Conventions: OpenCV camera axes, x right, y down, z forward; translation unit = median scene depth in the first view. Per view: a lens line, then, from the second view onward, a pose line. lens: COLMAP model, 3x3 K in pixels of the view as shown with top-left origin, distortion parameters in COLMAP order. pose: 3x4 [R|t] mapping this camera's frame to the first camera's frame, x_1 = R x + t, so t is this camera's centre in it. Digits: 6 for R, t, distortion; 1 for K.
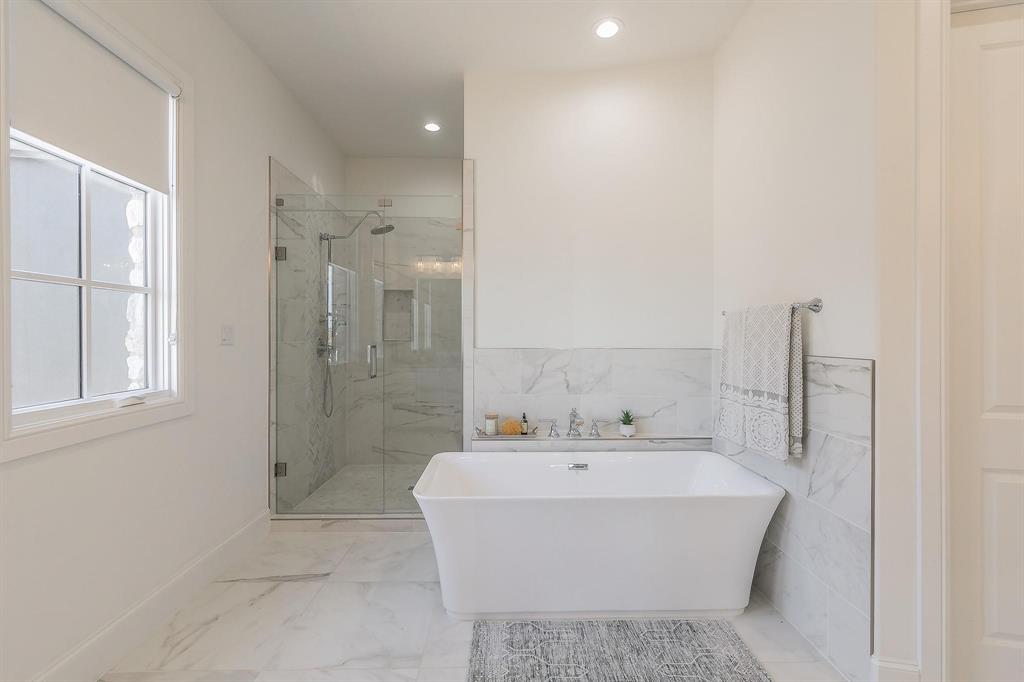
lens RADIAL K [[437.9, 0, 510.5], [0, 437.9, 337.7], [0, 0, 1]] dist [0.001818, -0.000036]
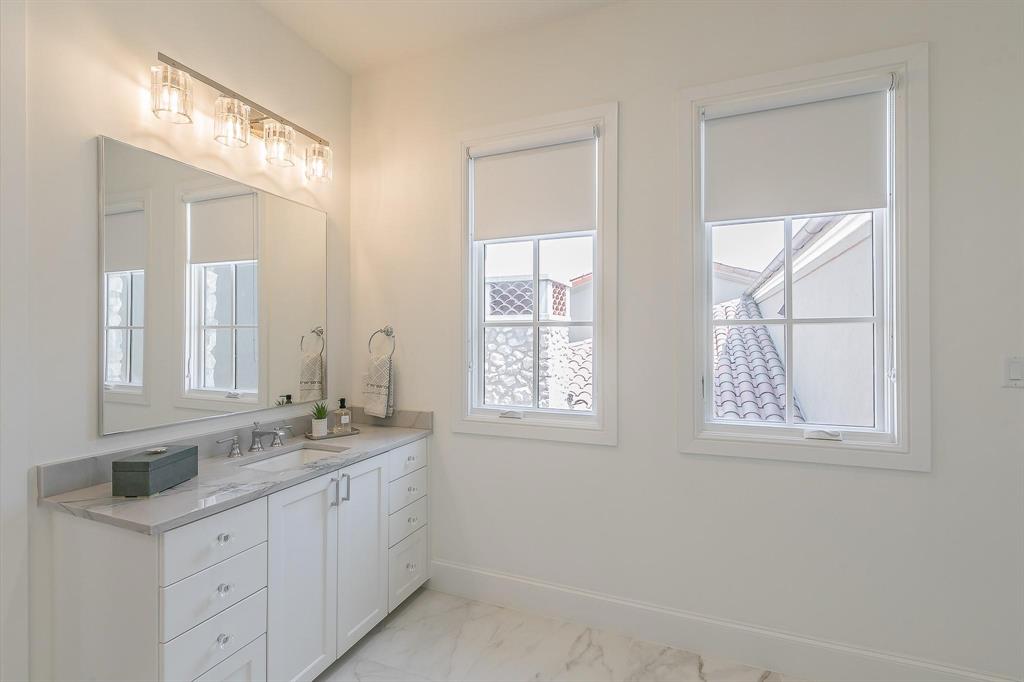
lens RADIAL K [[432.8, 0, 517.2], [0, 432.8, 340.3], [0, 0, 1]] dist [-0.001529, -0.000092]
pose [[-0.380747, -0.007749, -0.924647, 0.253901], [-0.004123, 0.999969, -0.006682, -0.050971], [0.924670, 0.001268, -0.380767, 0.605691]]
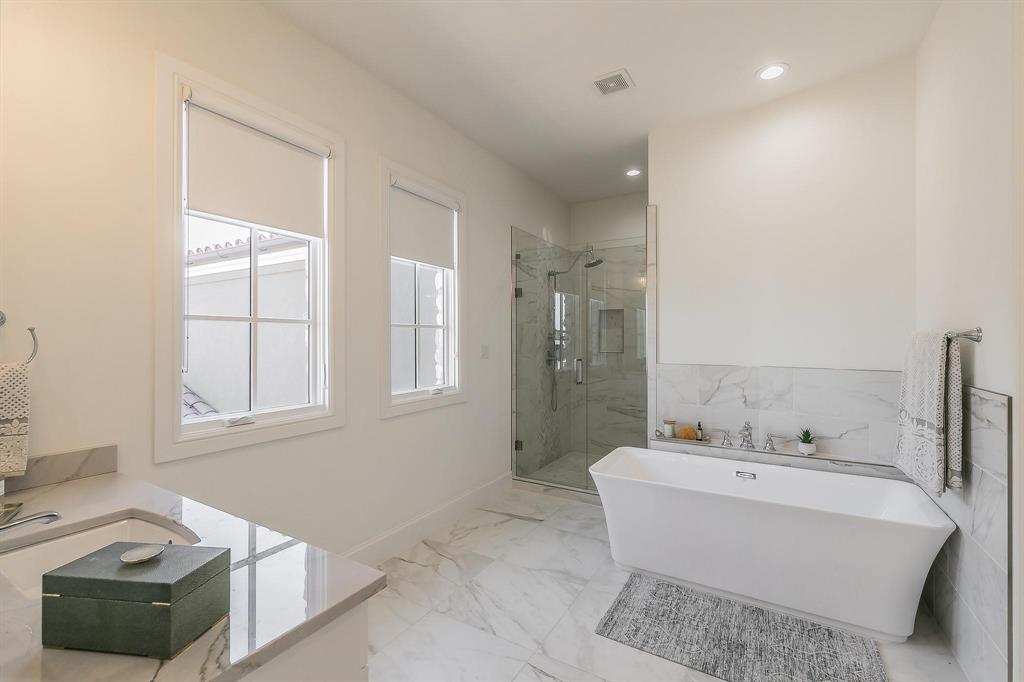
lens RADIAL K [[437.9, 0, 510.5], [0, 437.9, 337.7], [0, 0, 1]] dist [0.001818, -0.000036]
pose [[0.845902, -0.004656, -0.533318, 0.273552], [0.002041, 0.999983, -0.005493, -0.050950], [0.533335, 0.003558, 0.845897, -0.278627]]
